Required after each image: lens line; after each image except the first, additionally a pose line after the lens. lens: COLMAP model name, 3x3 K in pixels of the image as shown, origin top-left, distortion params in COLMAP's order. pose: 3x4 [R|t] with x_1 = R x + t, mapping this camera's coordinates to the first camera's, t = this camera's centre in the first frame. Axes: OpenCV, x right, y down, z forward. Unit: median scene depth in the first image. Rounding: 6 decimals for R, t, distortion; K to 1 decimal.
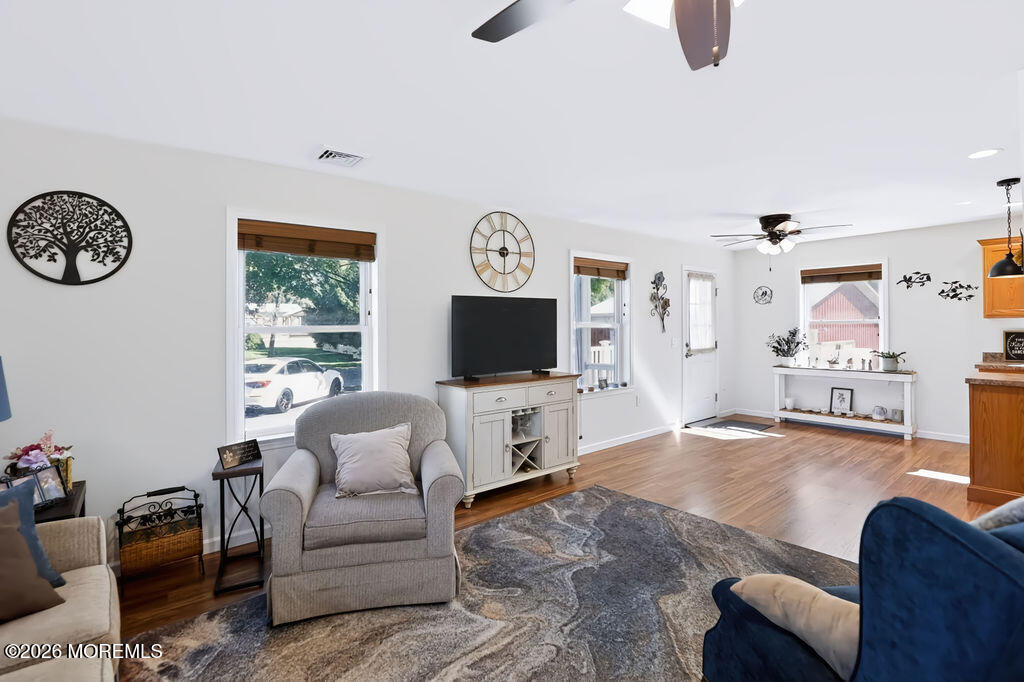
lens RADIAL K [[483.6, 0, 516.1], [0, 483.6, 310.5], [0, 0, 1]] dist [-0.034421, 0.006825]
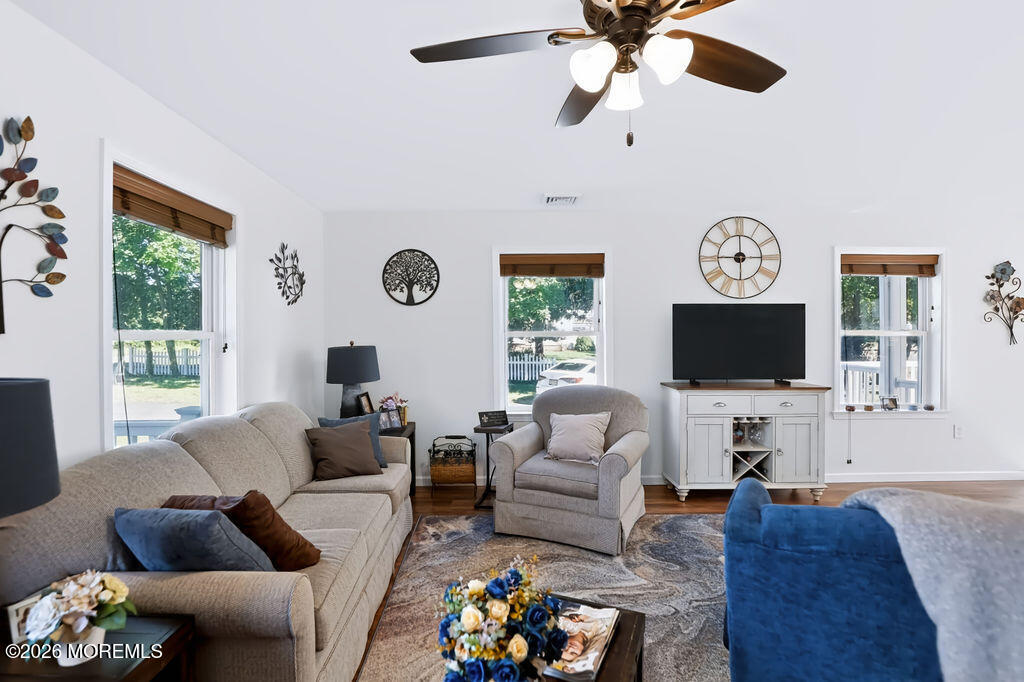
lens RADIAL K [[483.3, 0, 497.9], [0, 483.3, 334.0], [0, 0, 1]] dist [-0.019223, -0.000045]
pose [[0.769379, 0.011493, -0.638689, 0.235130], [0.012063, 0.999398, 0.032515, -0.003778], [0.638679, -0.032721, 0.768777, -0.072410]]
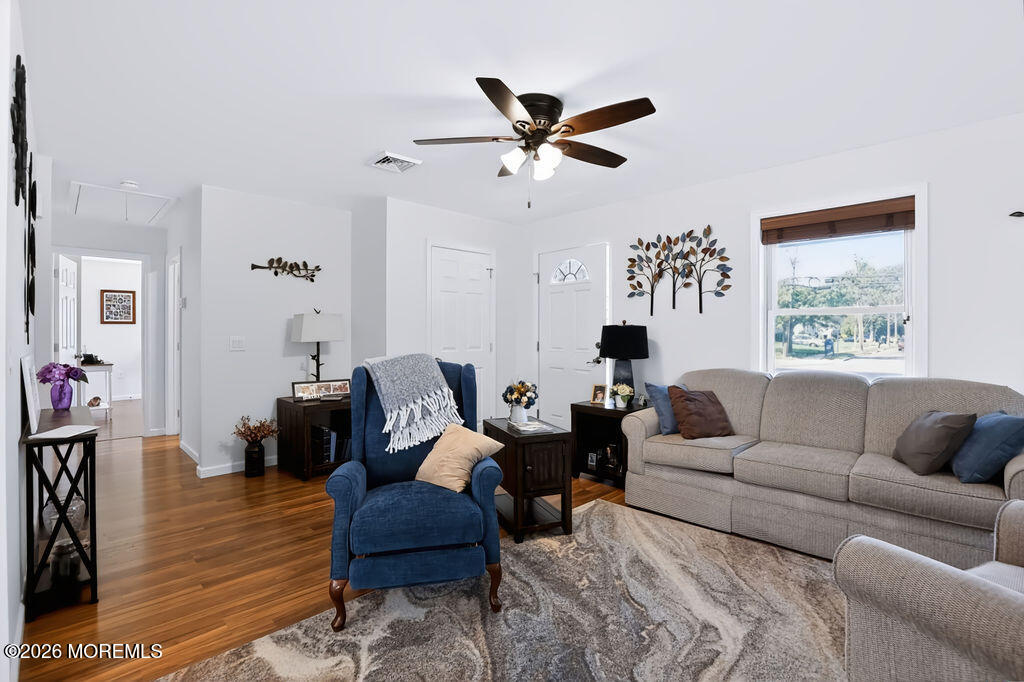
lens RADIAL K [[474.8, 0, 518.8], [0, 474.8, 329.6], [0, 0, 1]] dist [-0.028391, 0.001145]
pose [[-0.995332, 0.011931, -0.095770, 0.170392], [0.015403, 0.999247, -0.035604, 0.065237], [0.095274, -0.036913, -0.994766, 0.869922]]
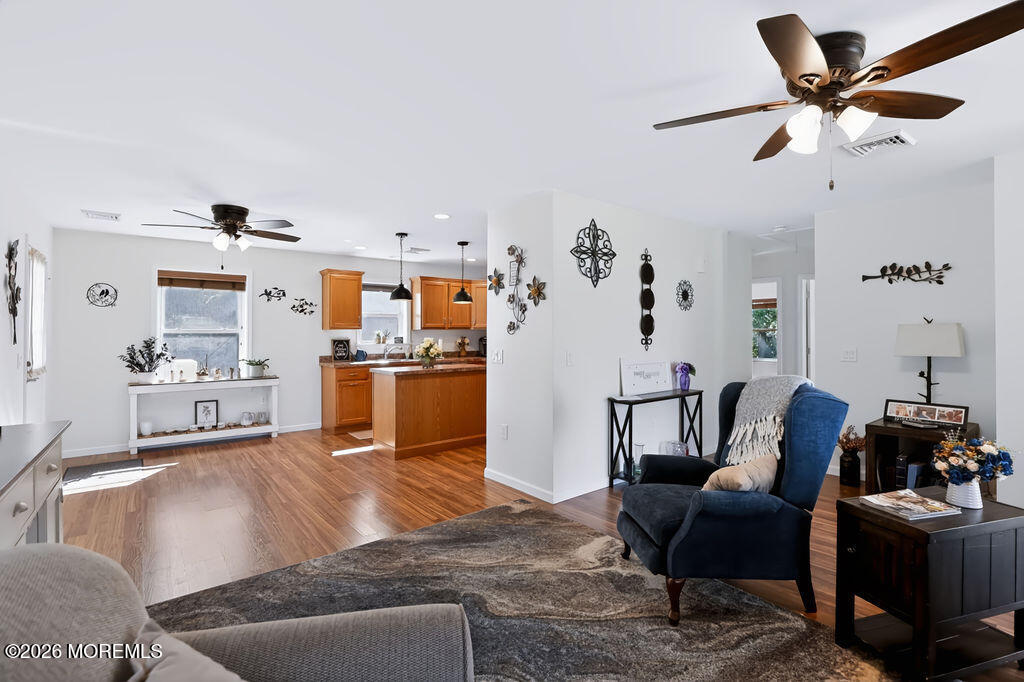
lens RADIAL K [[474.8, 0, 518.8], [0, 474.8, 329.6], [0, 0, 1]] dist [-0.028391, 0.001145]
pose [[0.009609, 0.018945, 0.999774, -0.363686], [-0.025664, 0.999496, -0.018693, 0.033574], [-0.999624, -0.025479, 0.010090, 0.542516]]
